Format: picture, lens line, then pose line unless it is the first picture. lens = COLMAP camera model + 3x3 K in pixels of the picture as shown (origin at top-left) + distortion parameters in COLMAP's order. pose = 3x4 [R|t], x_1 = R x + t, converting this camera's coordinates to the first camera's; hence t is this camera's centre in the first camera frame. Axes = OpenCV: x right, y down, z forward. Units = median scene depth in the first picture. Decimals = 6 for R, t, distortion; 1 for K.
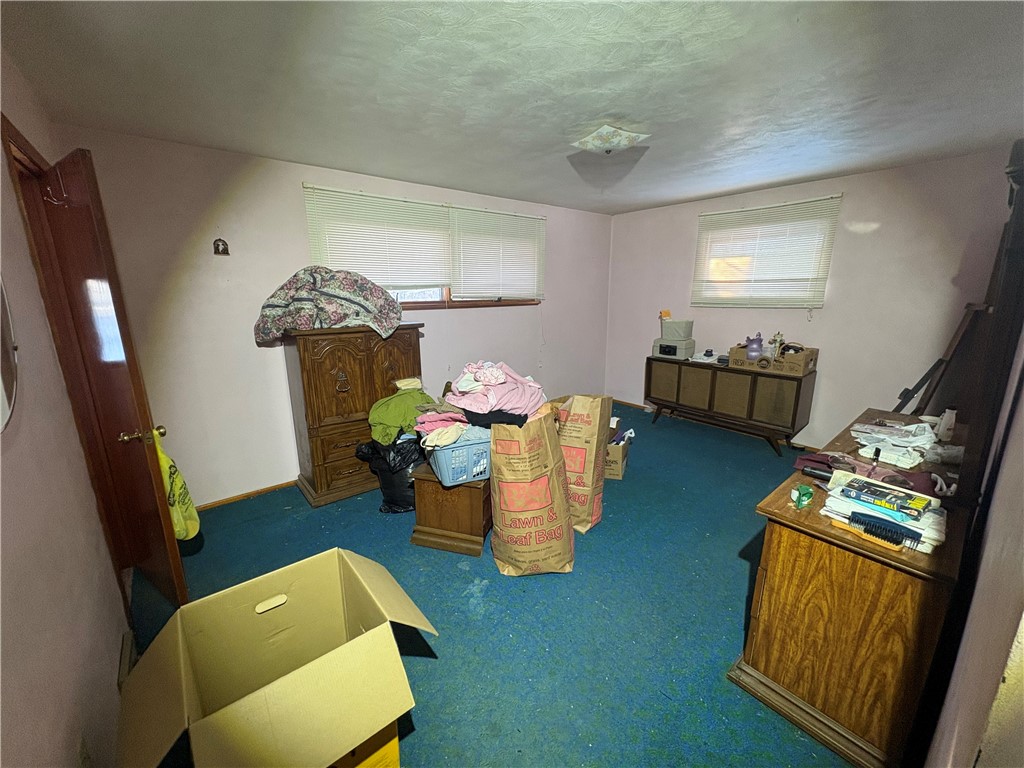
lens RADIAL K [[406.3, 0, 513.3], [0, 406.3, 381.5], [0, 0, 1]] dist [0.003032, -0.000007]
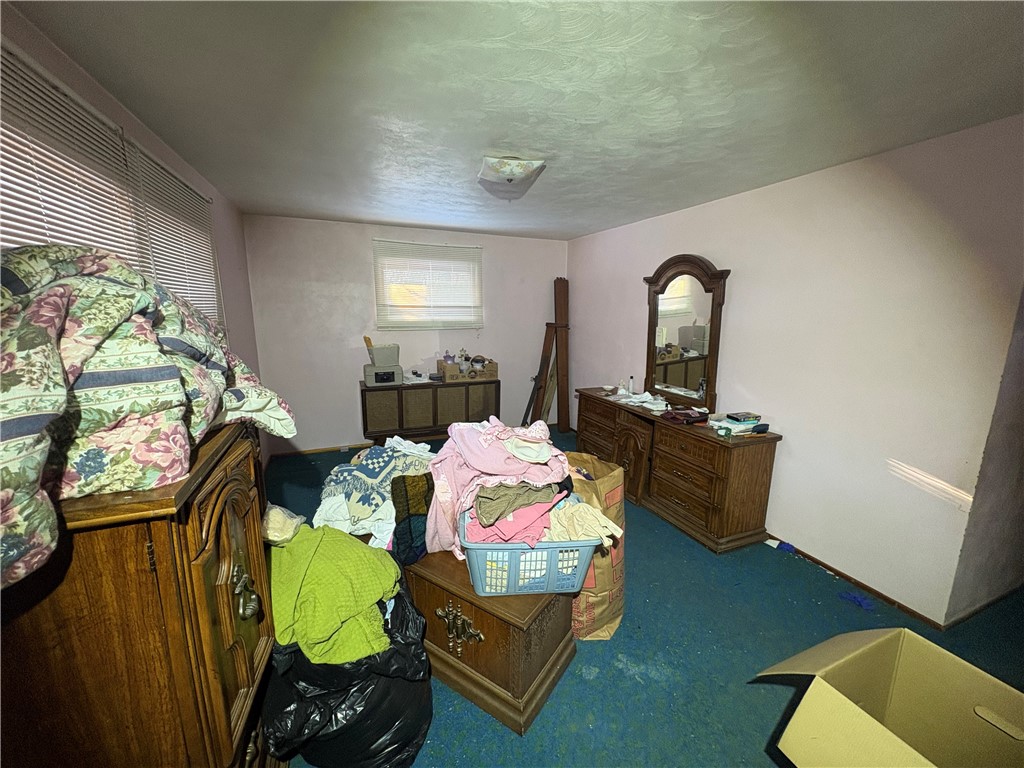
lens RADIAL K [[406.3, 0, 514.1], [0, 406.3, 382.7], [0, 0, 1]] dist [0.003032, -0.000007]
pose [[0.297525, -0.165075, 0.940334, -0.466402], [0.200029, 0.973856, 0.107670, -0.118024], [-0.933524, 0.156059, 0.322767, 0.458466]]
